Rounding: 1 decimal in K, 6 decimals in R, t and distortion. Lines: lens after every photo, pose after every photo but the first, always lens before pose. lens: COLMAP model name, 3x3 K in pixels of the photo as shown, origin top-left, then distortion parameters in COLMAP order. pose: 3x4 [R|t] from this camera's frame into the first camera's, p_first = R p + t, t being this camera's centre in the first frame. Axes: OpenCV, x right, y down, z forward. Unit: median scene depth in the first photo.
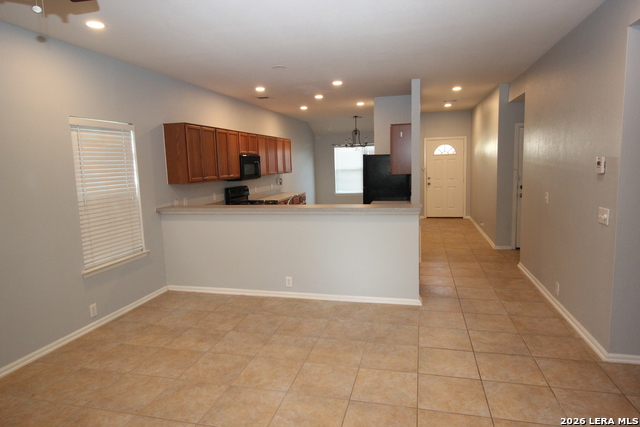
lens RADIAL K [[401.1, 0, 317.0], [0, 401.1, 211.5], [0, 0, 1]] dist [0.000695, -0.002551]
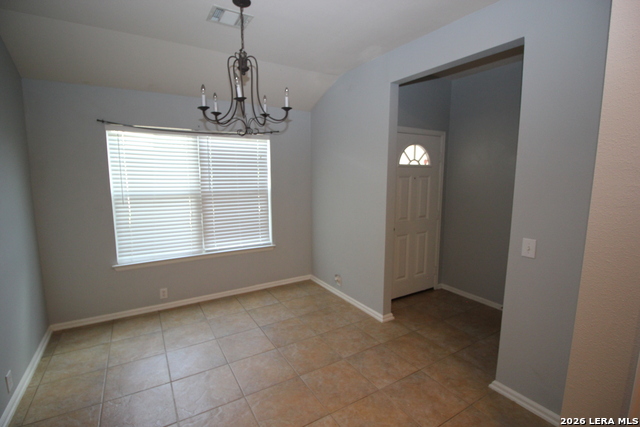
lens RADIAL K [[299.1, 0, 312.5], [0, 299.1, 216.1], [0, 0, 1]] dist [-0.008258, -0.005438]
pose [[0.710998, -0.062854, 0.700379, -0.030097], [0.059157, 0.997813, 0.029493, -0.202156], [-0.700701, 0.020463, 0.713162, 1.675919]]
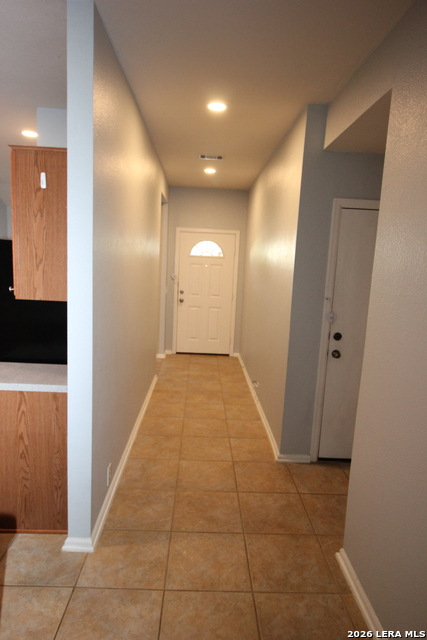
lens RADIAL K [[401.1, 0, 214.1], [0, 401.1, 321.2], [0, 0, 1]] dist [0.000695, -0.002551]
pose [[0.958251, 0.036417, 0.283599, 0.307899], [-0.044646, 0.998747, 0.022606, -0.109223], [-0.282420, -0.034324, 0.958677, 0.767815]]
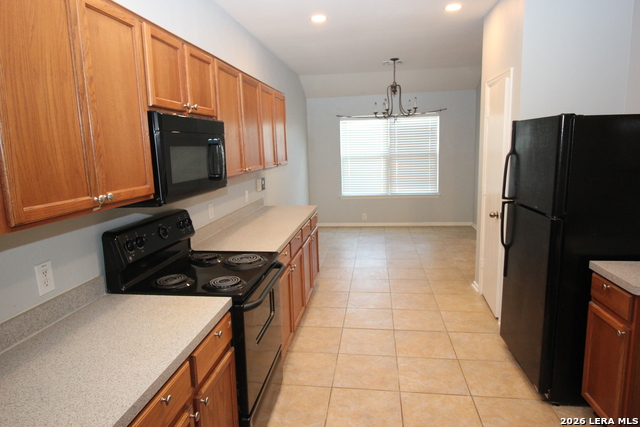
lens RADIAL K [[401.1, 0, 318.9], [0, 401.1, 219.4], [0, 0, 1]] dist [0.000695, -0.002551]
pose [[0.993859, -0.021822, 0.108477, -0.141338], [0.015649, 0.998227, 0.057433, -0.104826], [-0.109538, -0.055382, 0.992439, 0.917283]]
